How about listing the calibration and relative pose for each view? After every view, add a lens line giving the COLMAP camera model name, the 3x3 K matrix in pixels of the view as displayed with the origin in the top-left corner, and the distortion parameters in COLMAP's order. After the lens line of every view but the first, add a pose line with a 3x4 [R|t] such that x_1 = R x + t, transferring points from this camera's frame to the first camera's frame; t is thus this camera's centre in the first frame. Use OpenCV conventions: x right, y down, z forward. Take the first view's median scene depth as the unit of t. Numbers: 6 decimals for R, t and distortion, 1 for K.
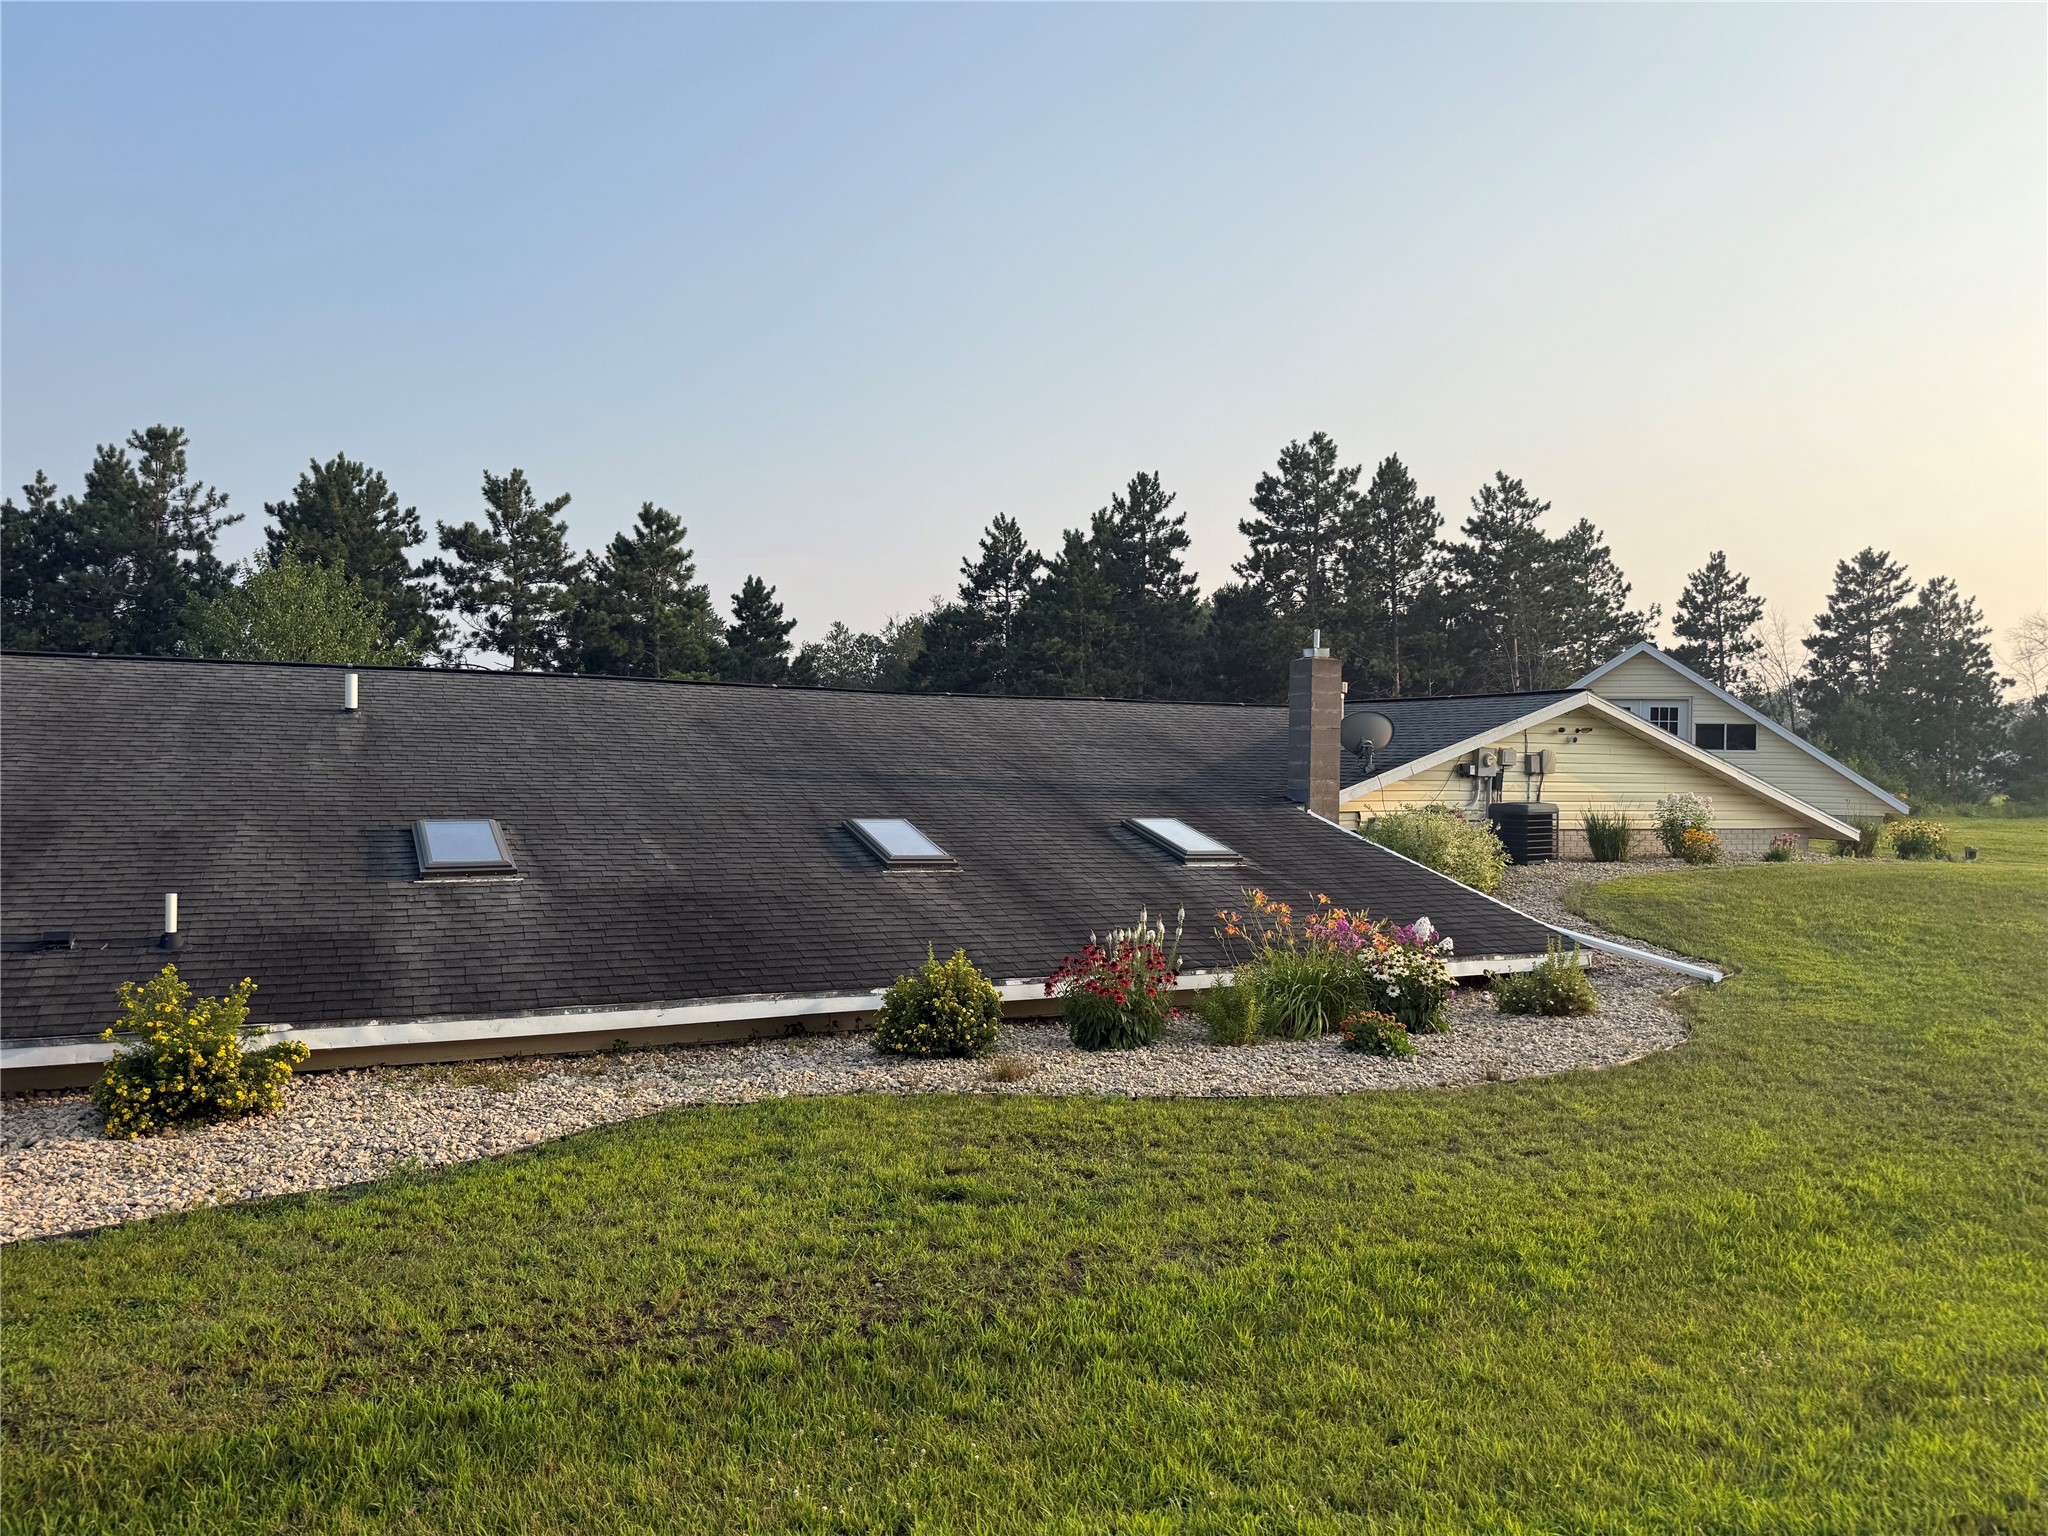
lens RADIAL K [[1425.5, 0, 1024.1], [0, 1425.5, 807.0], [0, 0, 1]] dist [0.075742, -0.134812]
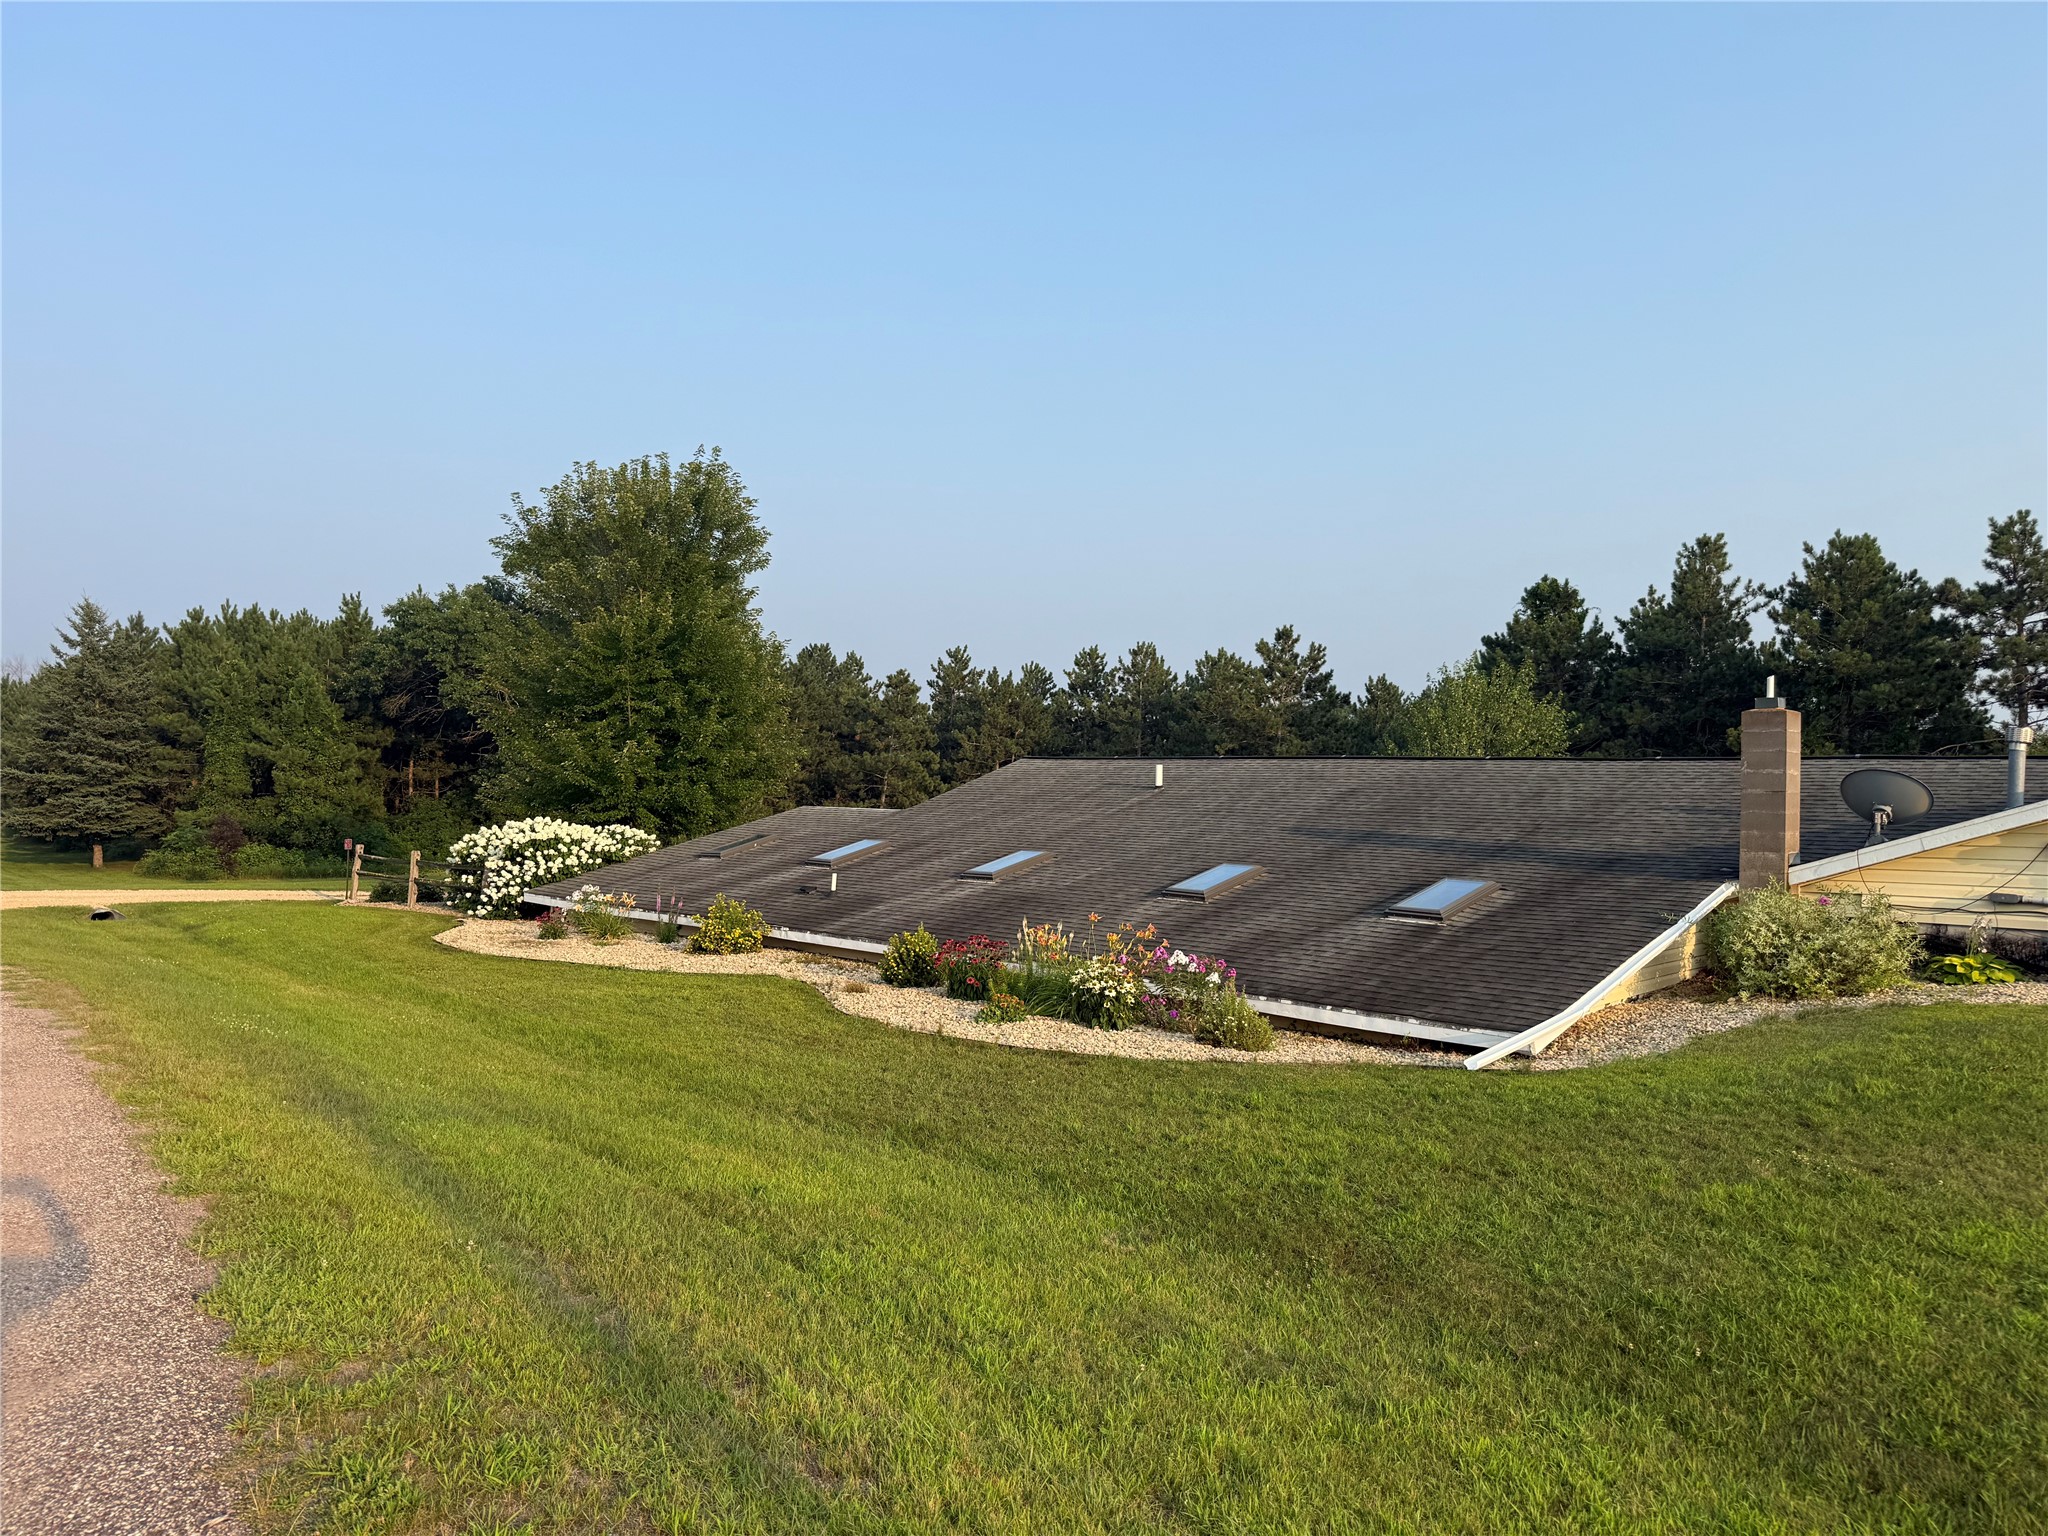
lens RADIAL K [[1451.5, 0, 1024.0], [0, 1451.5, 768.0], [0, 0, 1]] dist [0.036880, -0.030924]
pose [[0.326998, -0.024991, -0.944695, 0.328981], [-0.042709, 0.998238, -0.041191, -0.004799], [0.944059, 0.053816, 0.325354, 0.106981]]
